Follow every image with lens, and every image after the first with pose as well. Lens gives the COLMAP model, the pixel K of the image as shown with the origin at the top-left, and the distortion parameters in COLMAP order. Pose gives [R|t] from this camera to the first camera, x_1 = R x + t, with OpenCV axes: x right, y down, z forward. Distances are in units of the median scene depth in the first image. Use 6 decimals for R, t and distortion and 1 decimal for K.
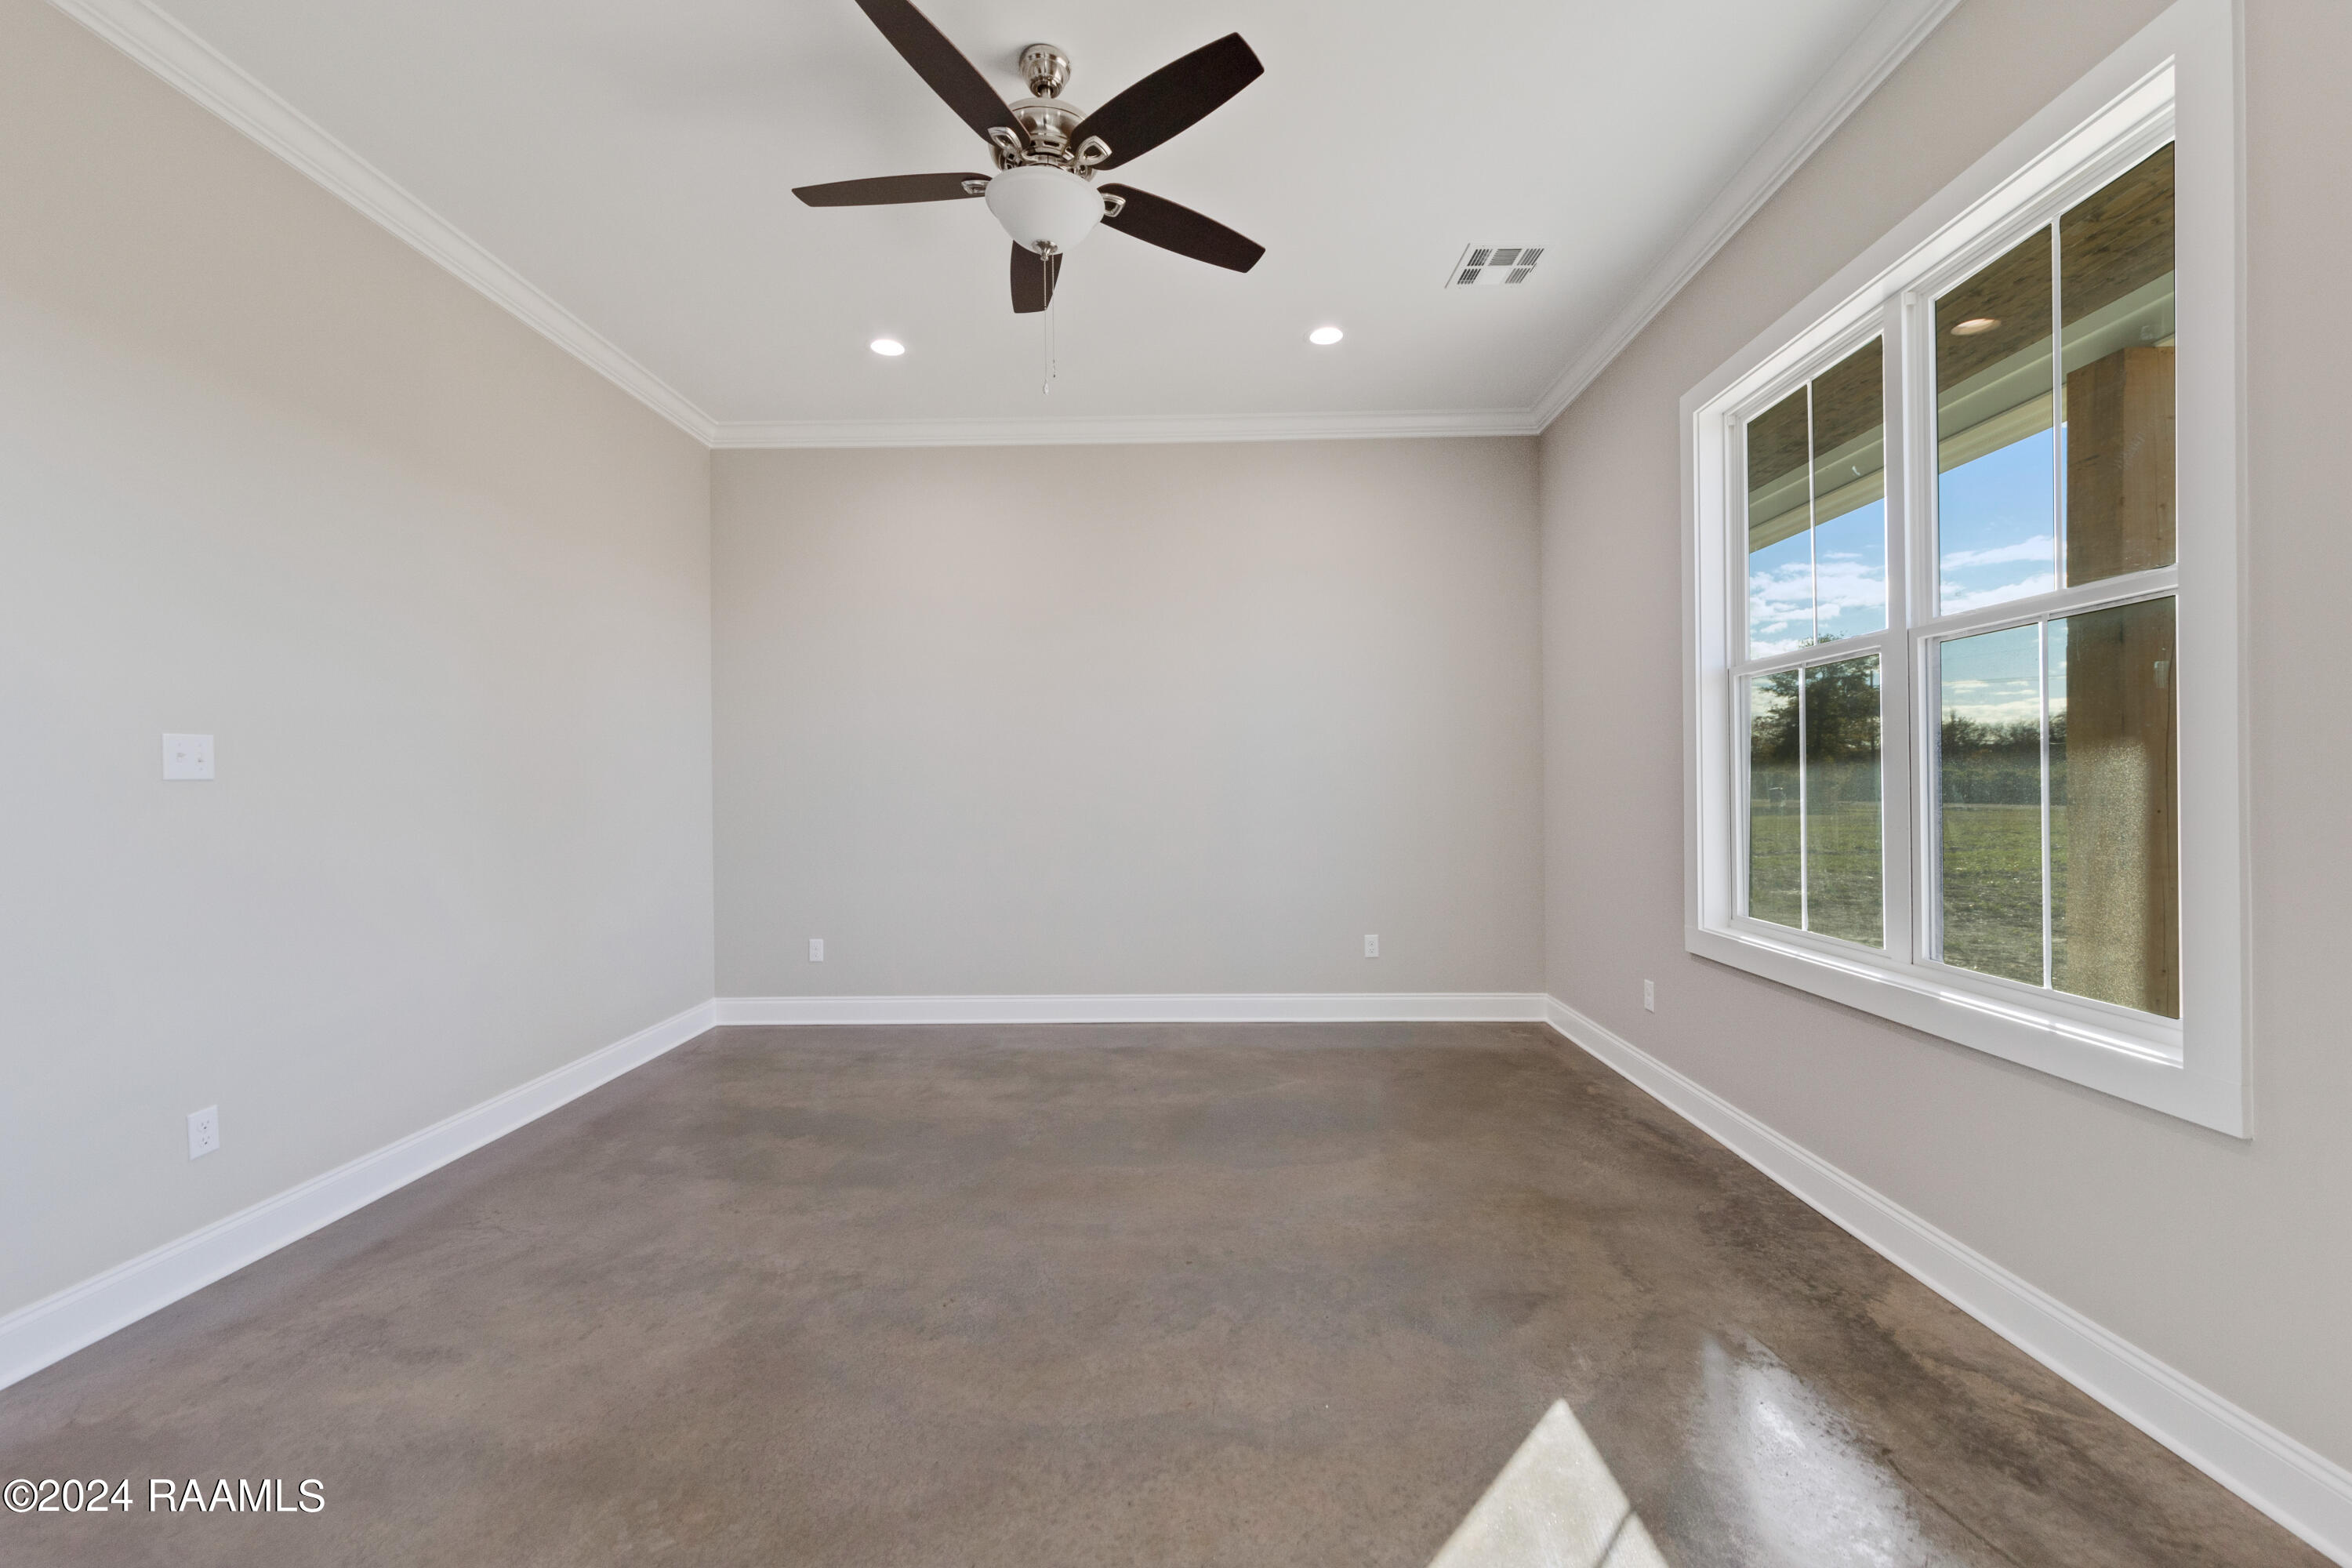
lens RADIAL K [[974.9, 0, 1176.1], [0, 974.9, 760.5], [0, 0, 1]] dist [0.001506, 0.000085]
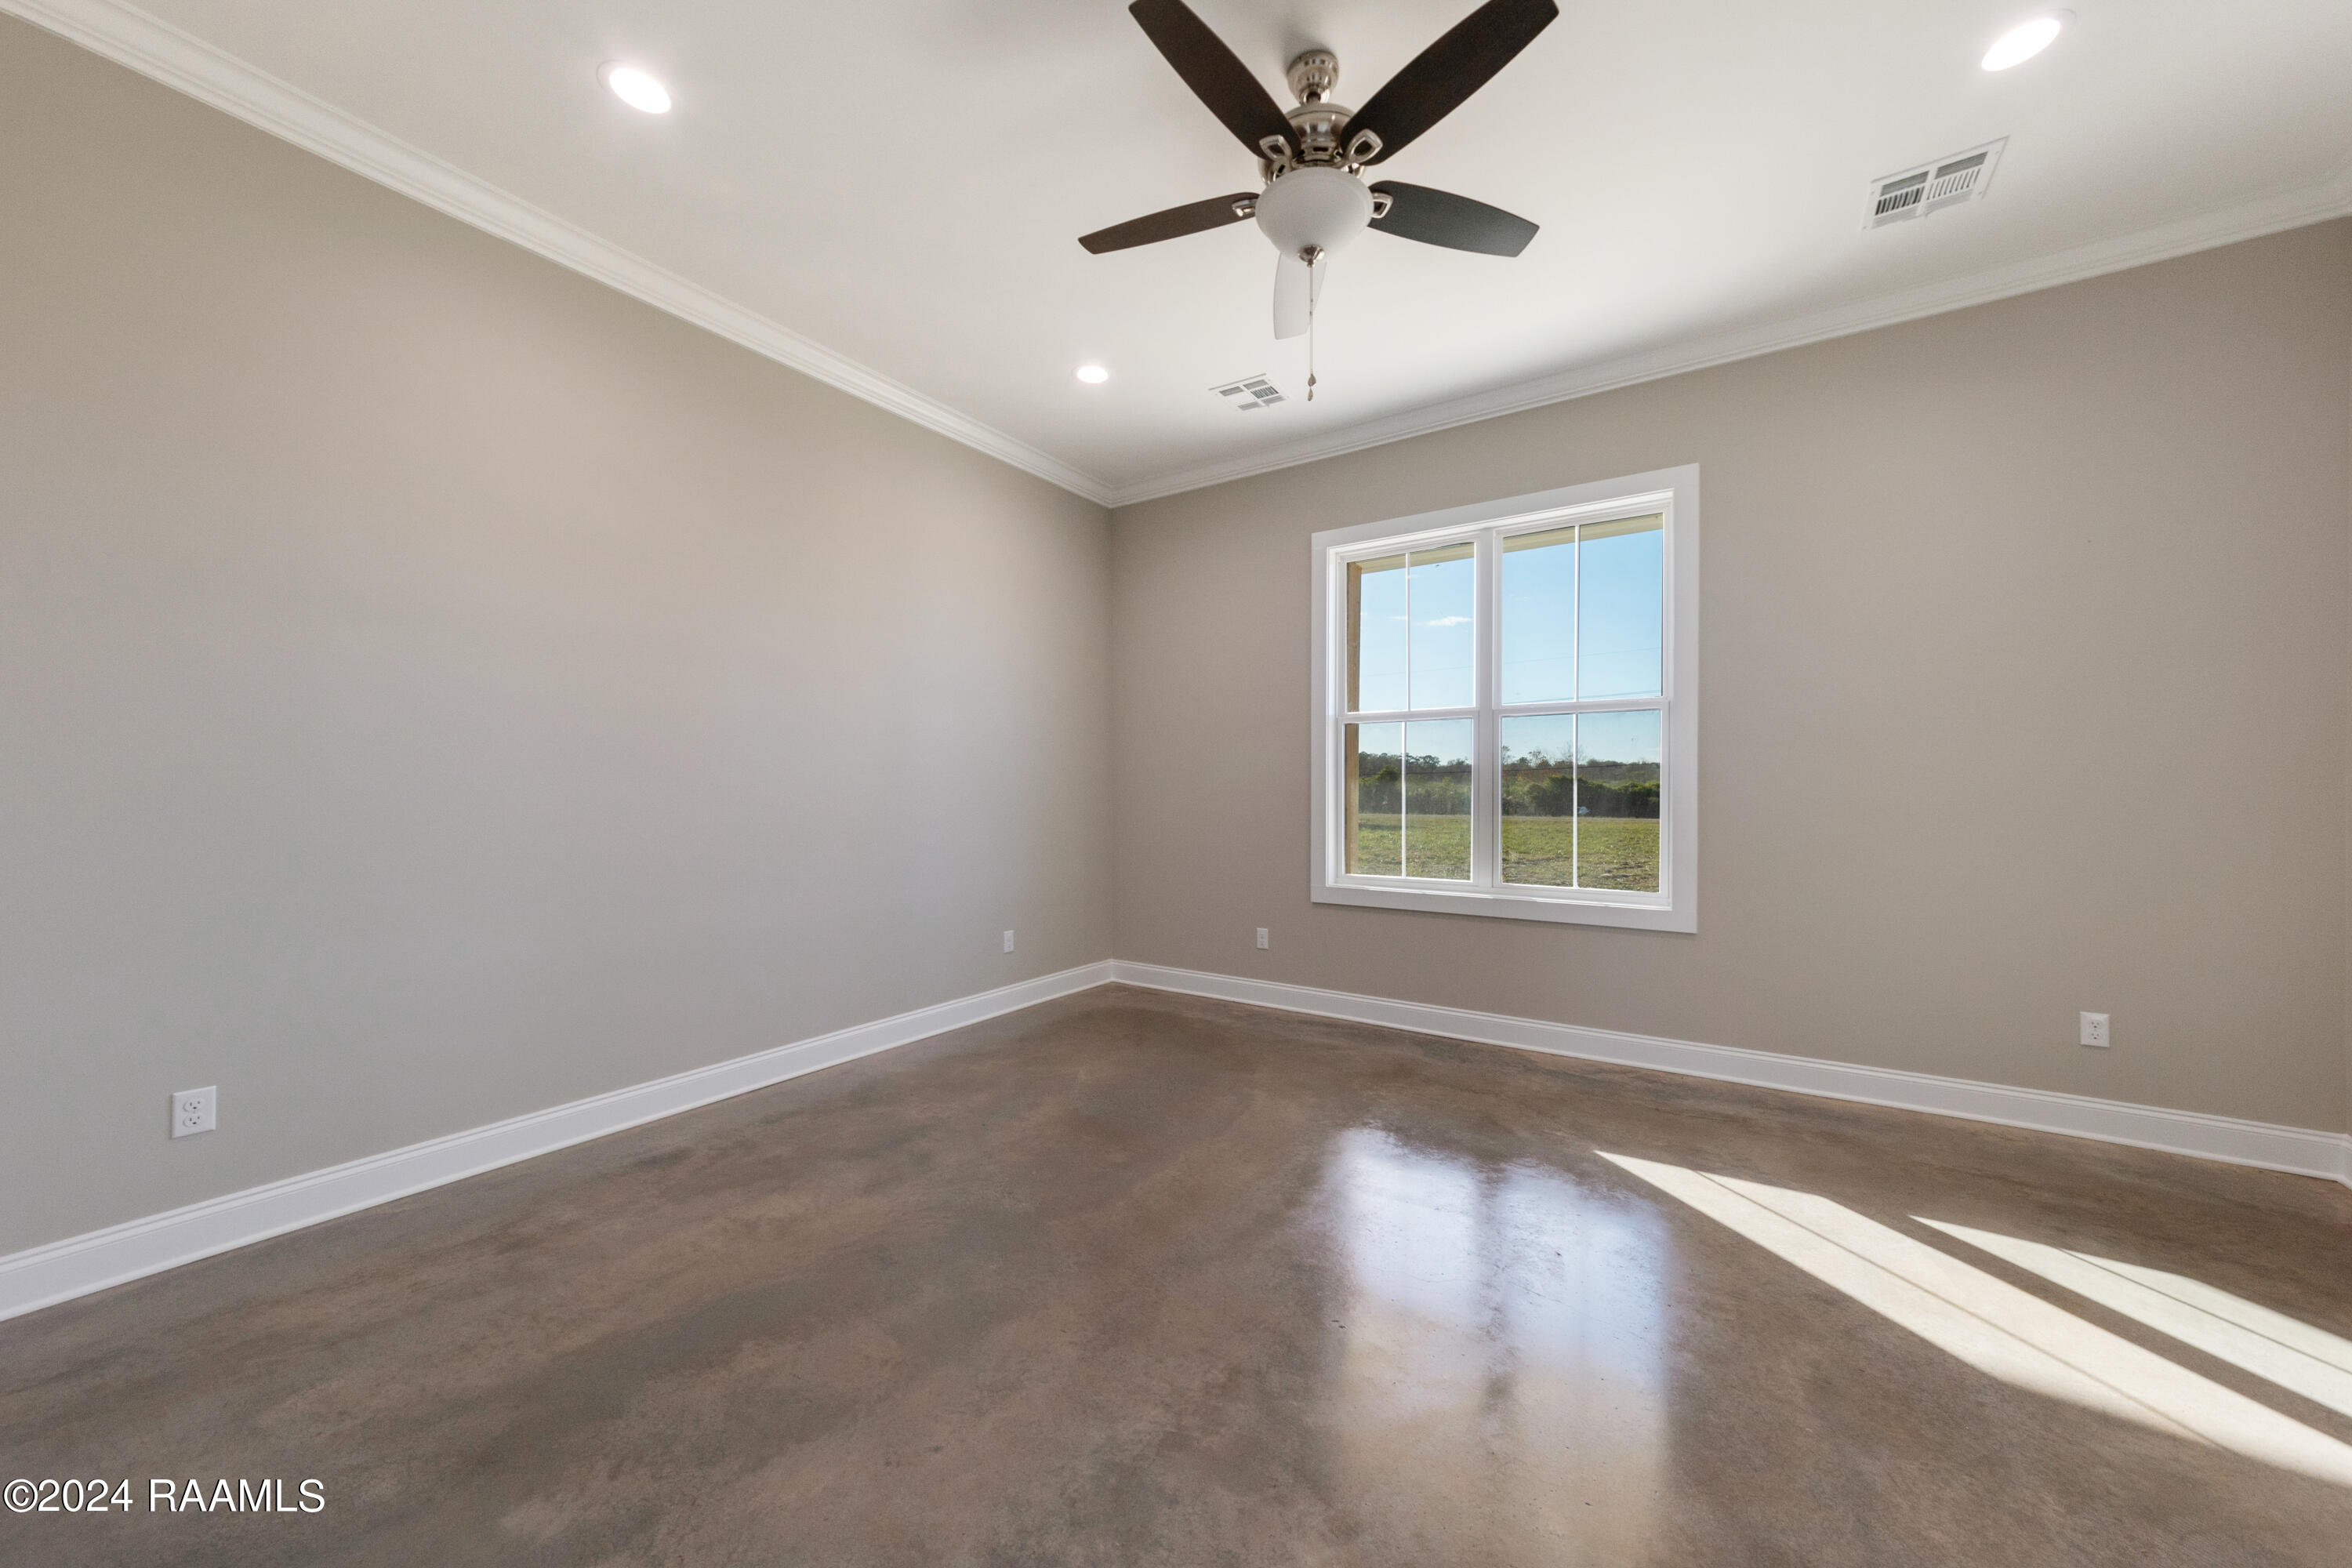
lens RADIAL K [[877.0, 0, 1185.2], [0, 877.0, 771.2], [0, 0, 1]] dist [0.006013, 0.000231]
pose [[0.499454, 0.030143, 0.865816, -0.900489], [-0.027596, 0.999441, -0.018876, 0.030371], [-0.865901, -0.014465, 0.500007, 0.596238]]
